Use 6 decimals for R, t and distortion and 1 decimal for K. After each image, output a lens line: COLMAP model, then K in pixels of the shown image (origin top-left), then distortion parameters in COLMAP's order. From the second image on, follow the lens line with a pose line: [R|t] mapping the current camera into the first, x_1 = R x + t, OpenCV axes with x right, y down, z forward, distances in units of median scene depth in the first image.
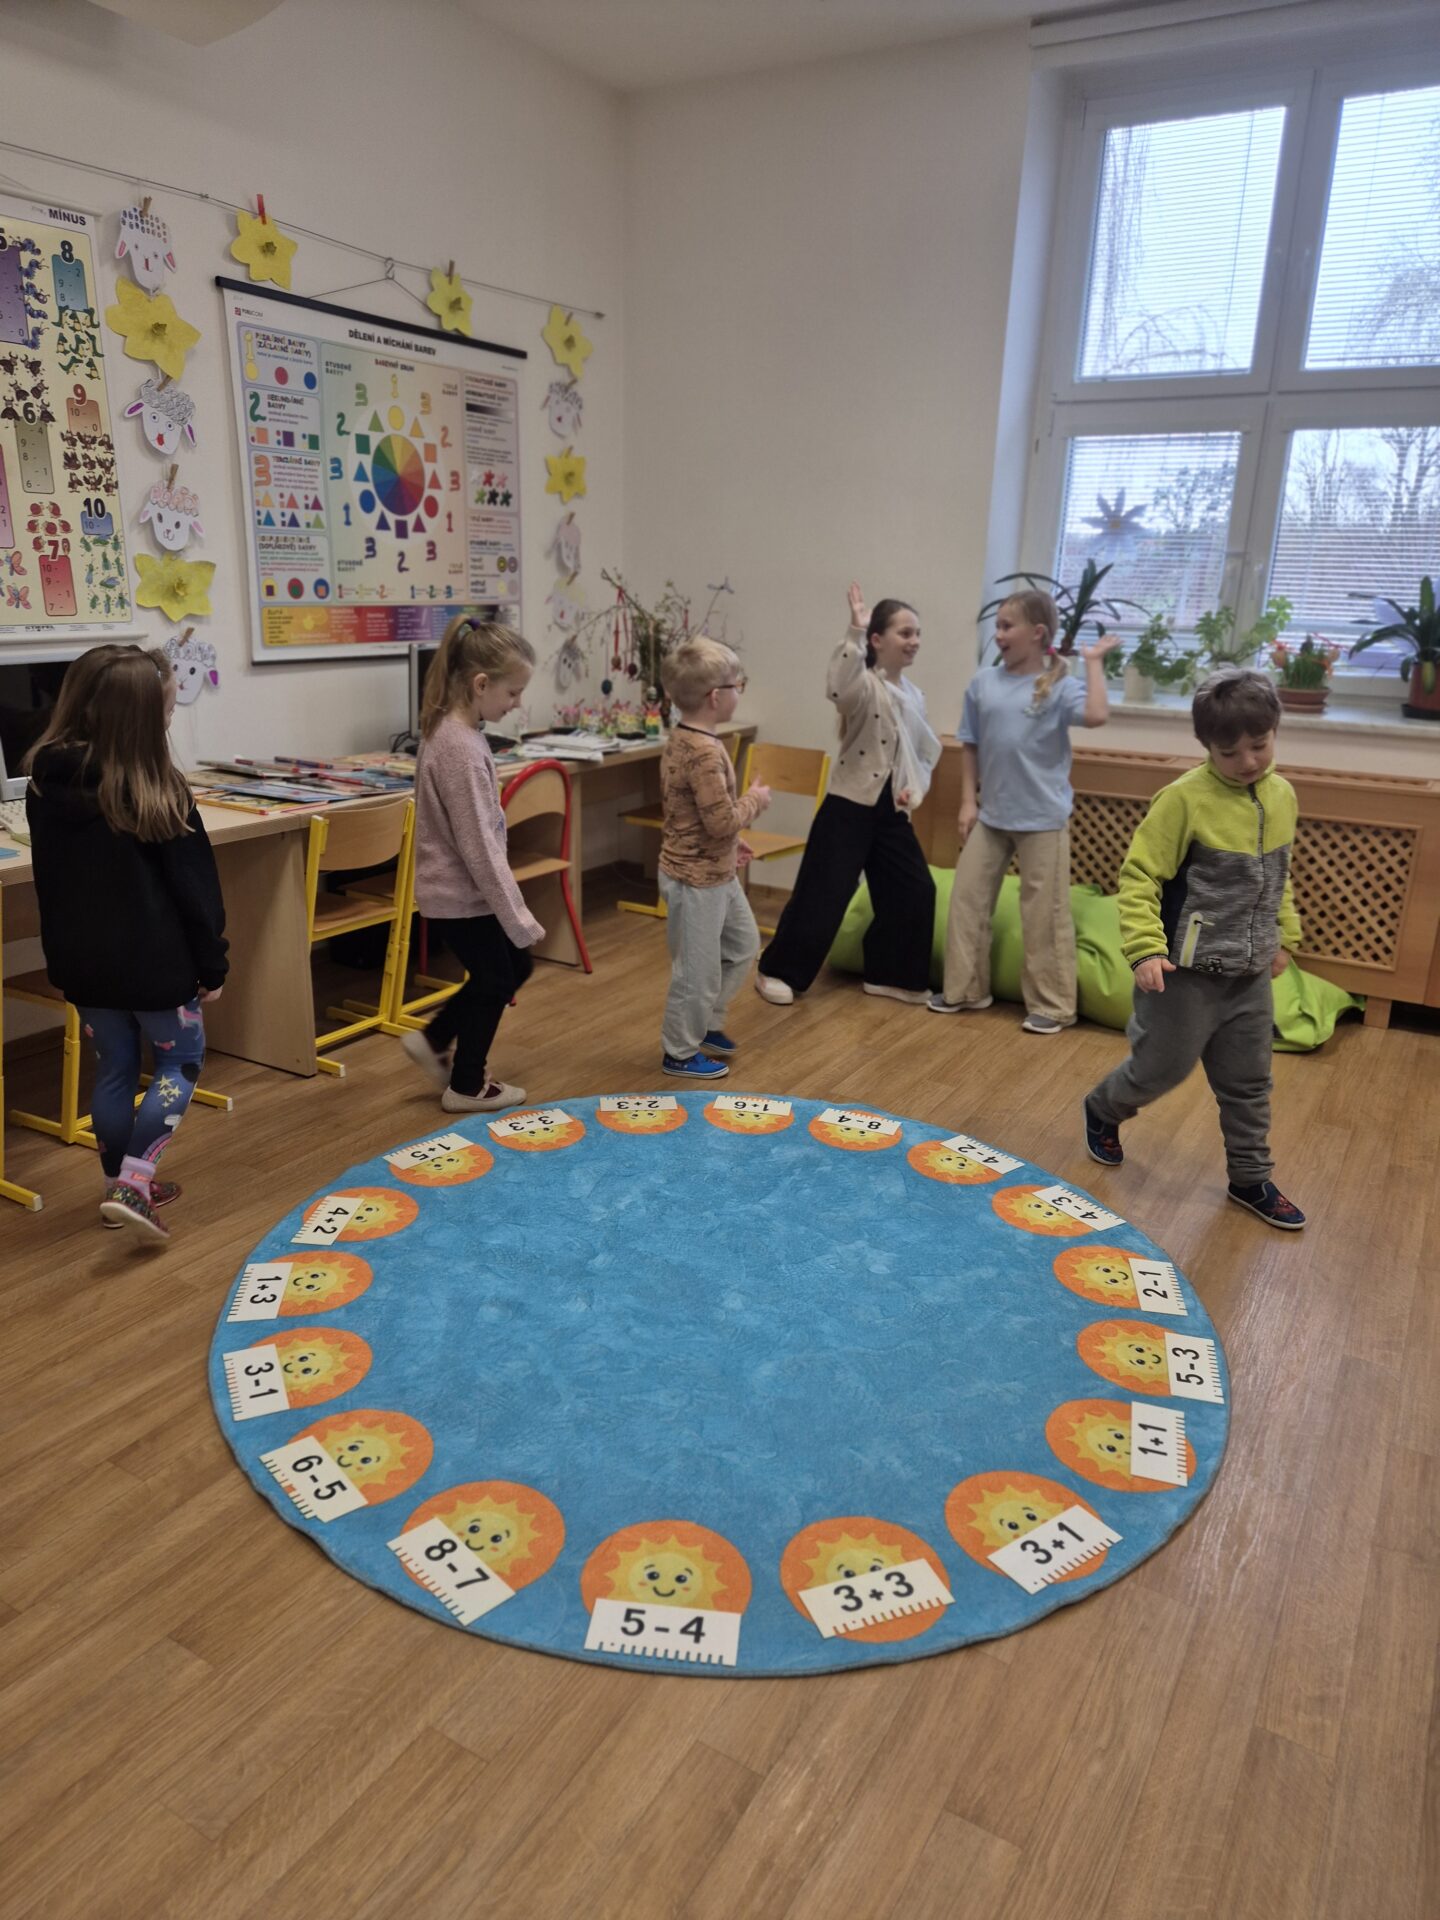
lens RADIAL K [[1295.4, 0, 723.6], [0, 1295.4, 959.8], [0, 0, 1]] dist [0.055864, -0.052750]
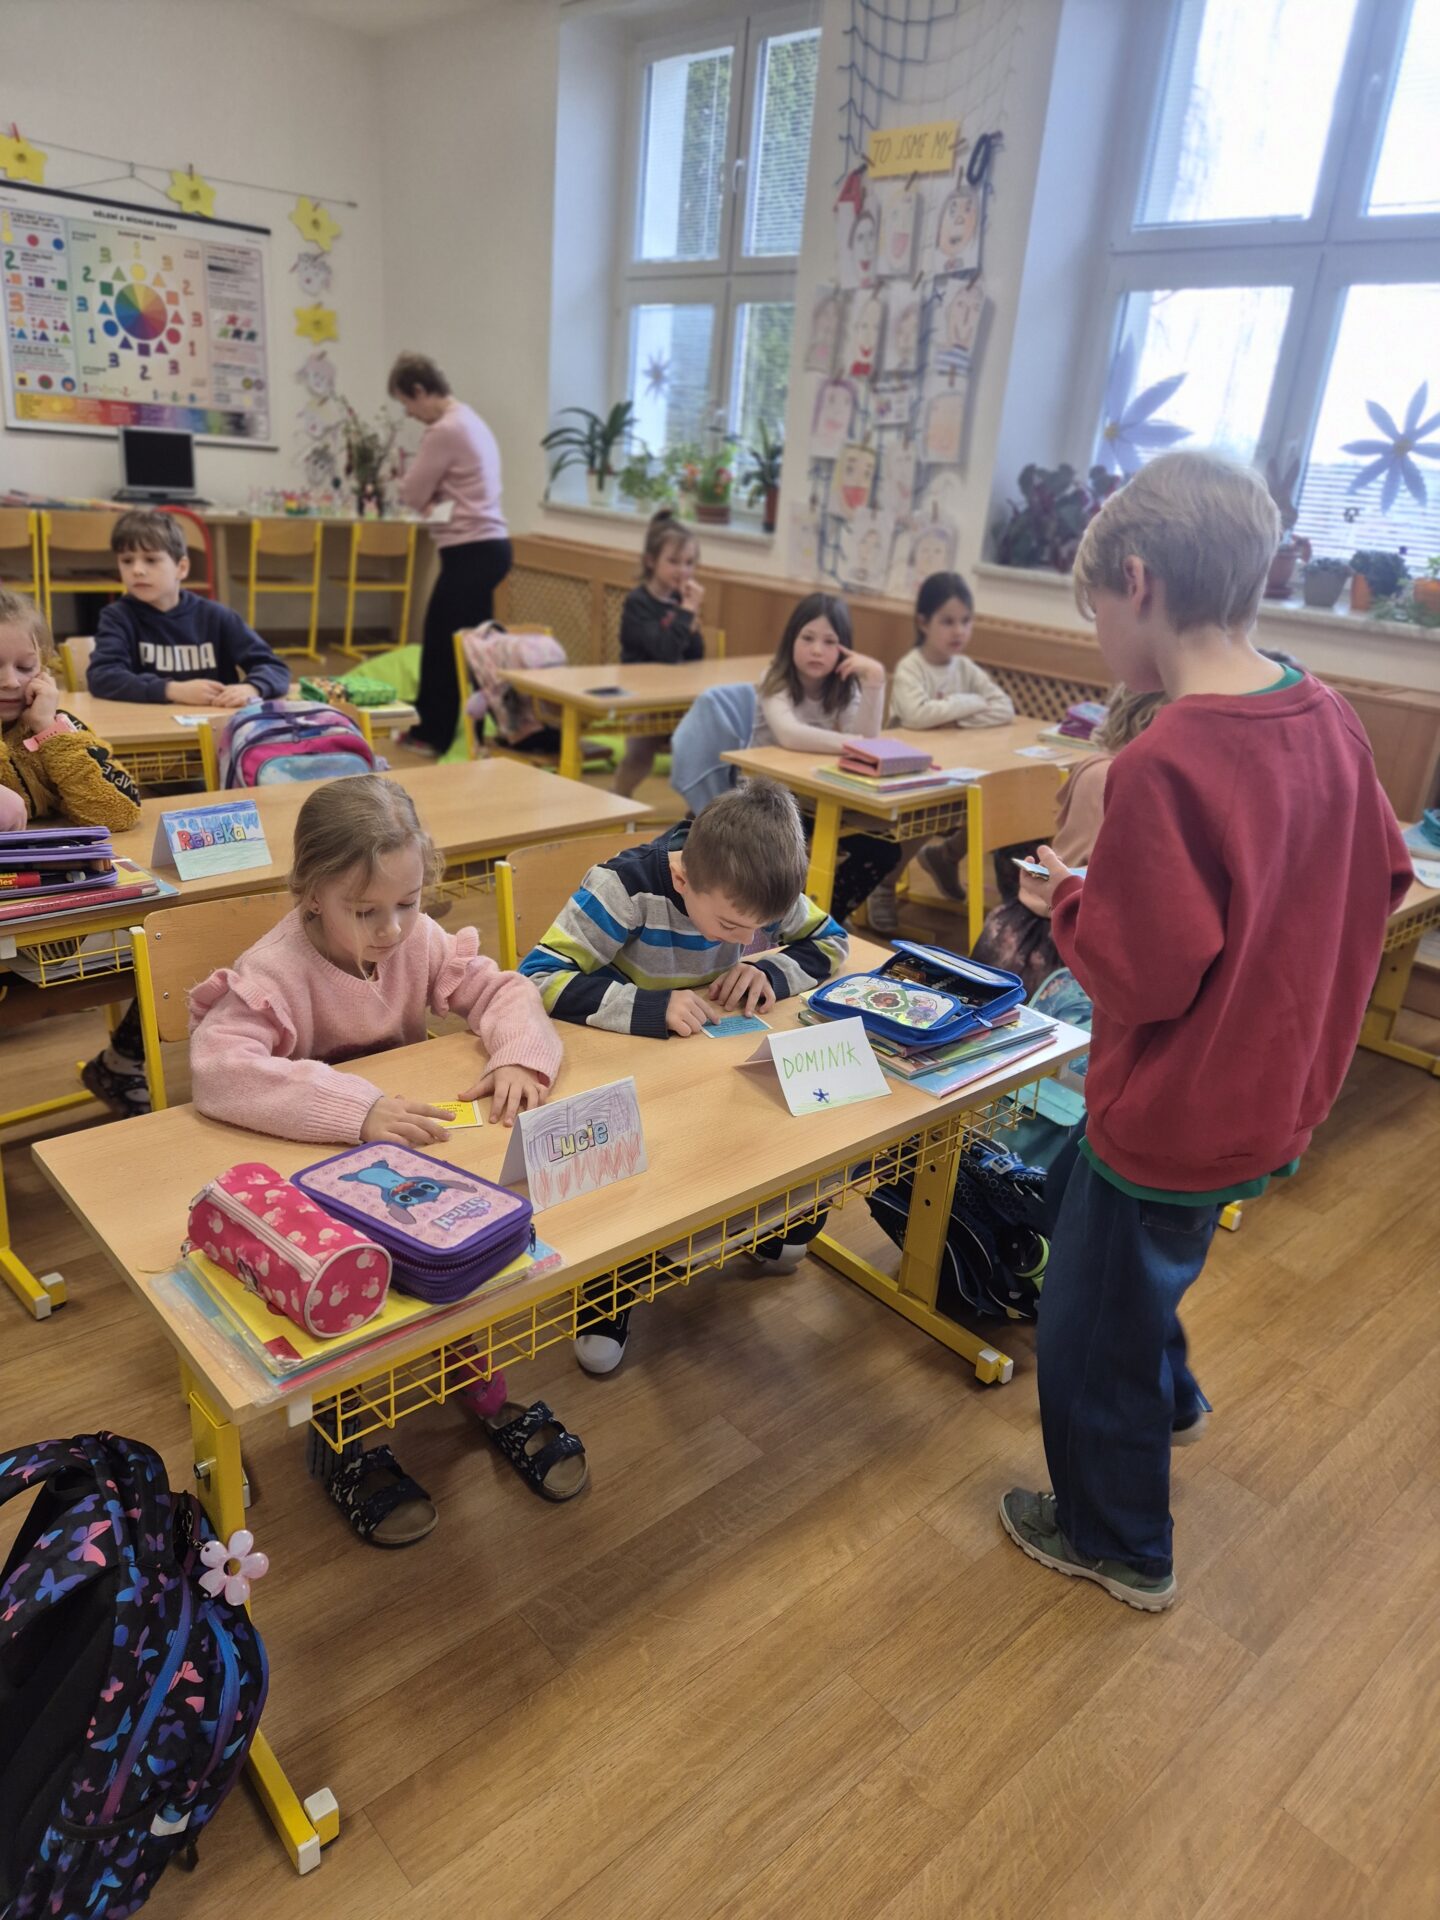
lens RADIAL K [[1295.4, 0, 718.5], [0, 1295.4, 949.6], [0, 0, 1]] dist [0.055864, -0.052750]
pose [[0.956061, 0.153301, -0.249892, 0.935851], [-0.139400, 0.987577, 0.072516, 0.155884], [0.257905, -0.034495, 0.965554, -0.318541]]
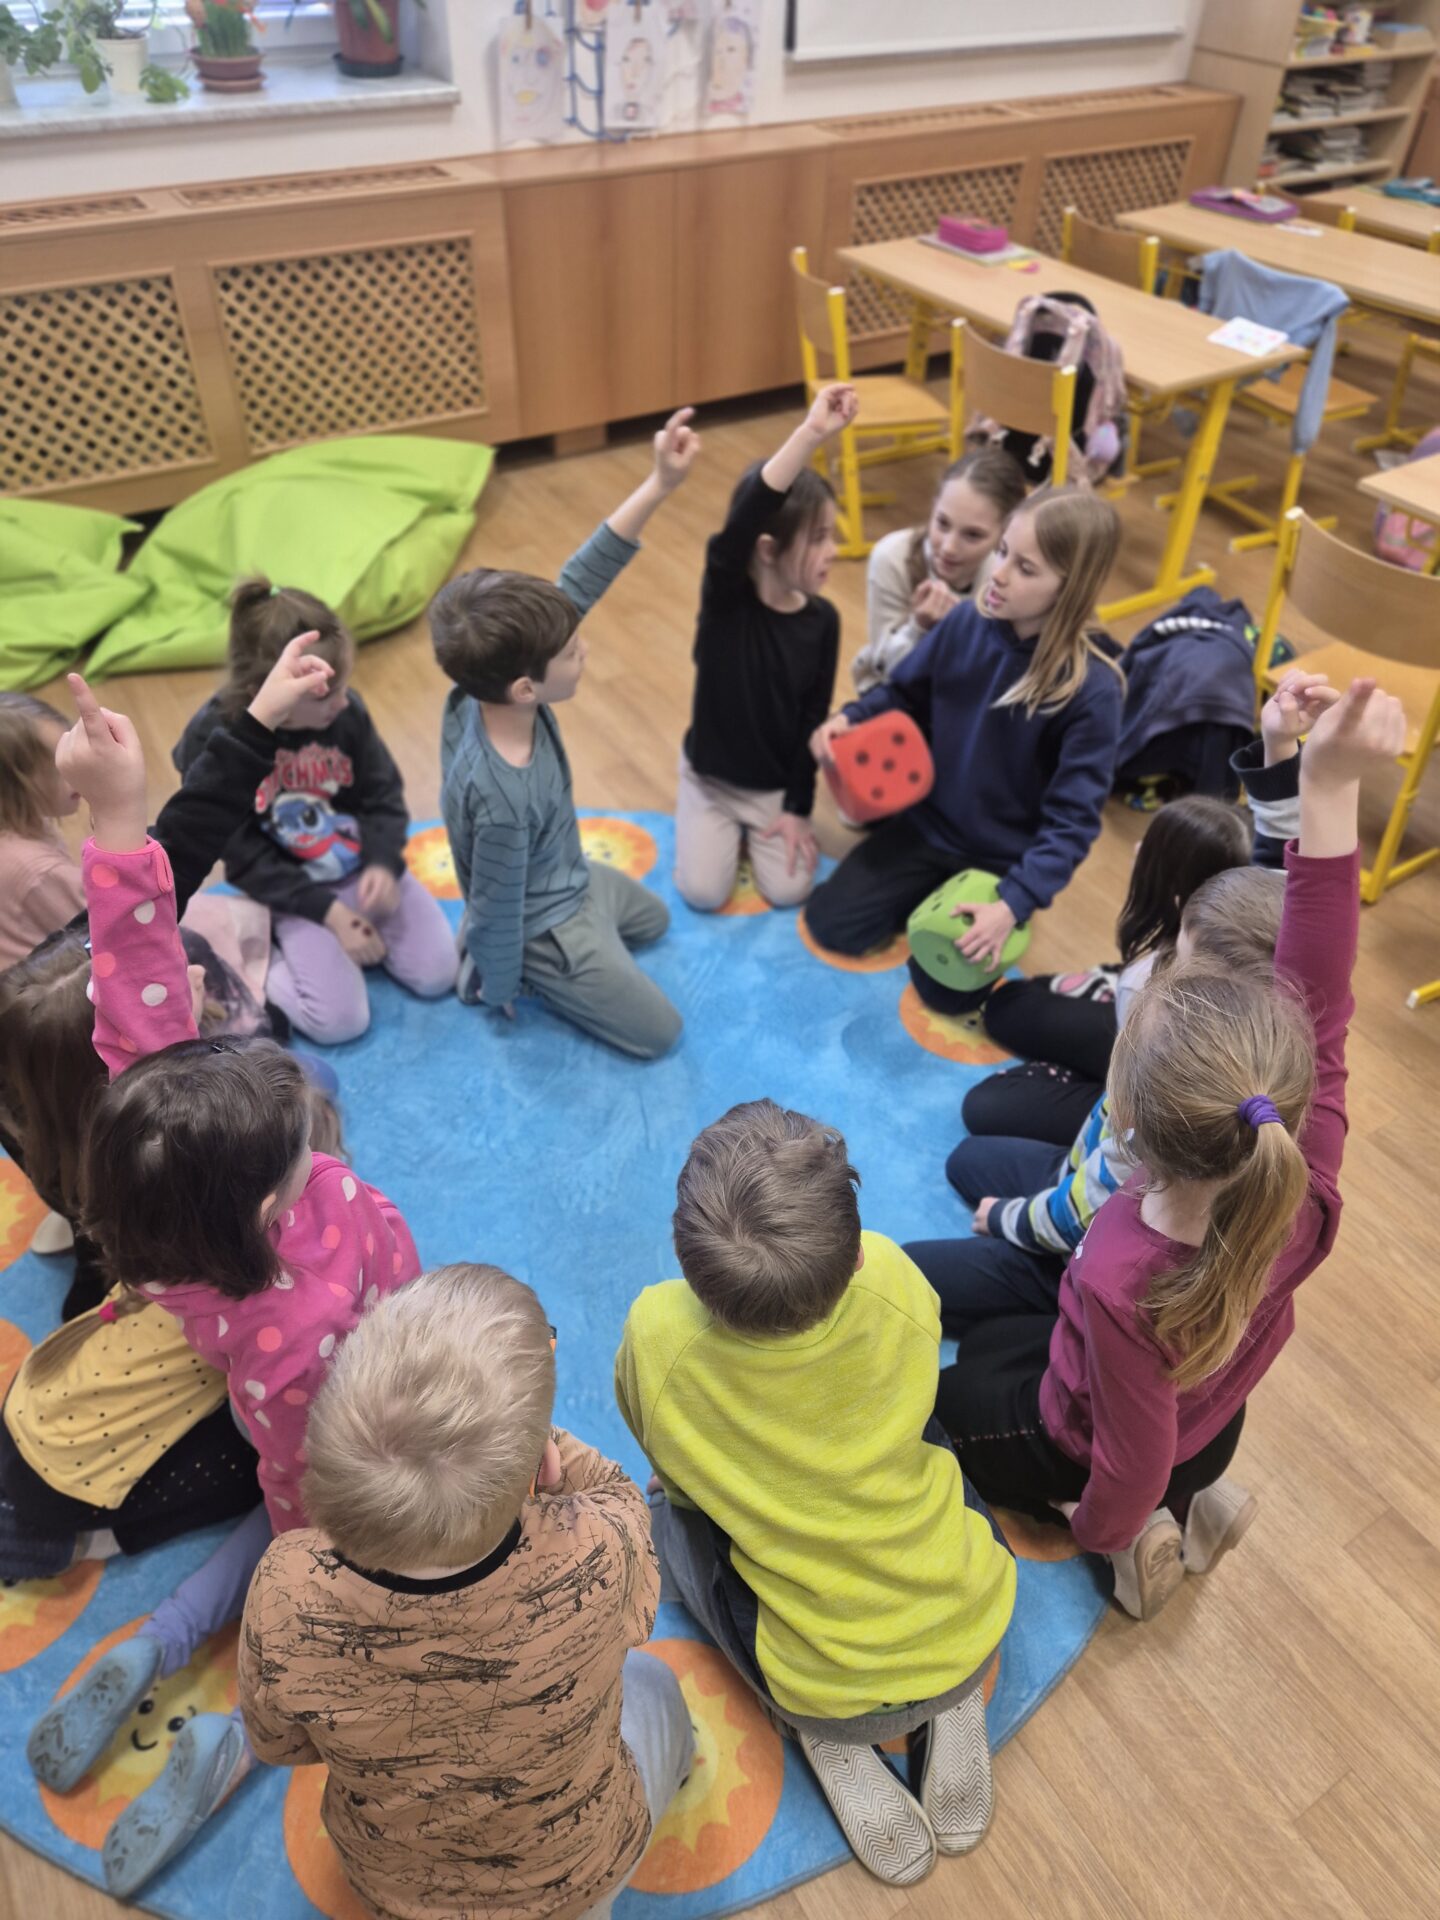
lens RADIAL K [[1295.4, 0, 722.7], [0, 1295.4, 944.6], [0, 0, 1]] dist [0.055864, -0.052750]
pose [[0.457530, -0.604498, 0.652111, -0.239247], [0.258069, 0.792080, 0.553182, -0.164332], [-0.850921, -0.084808, 0.518402, 0.370788]]
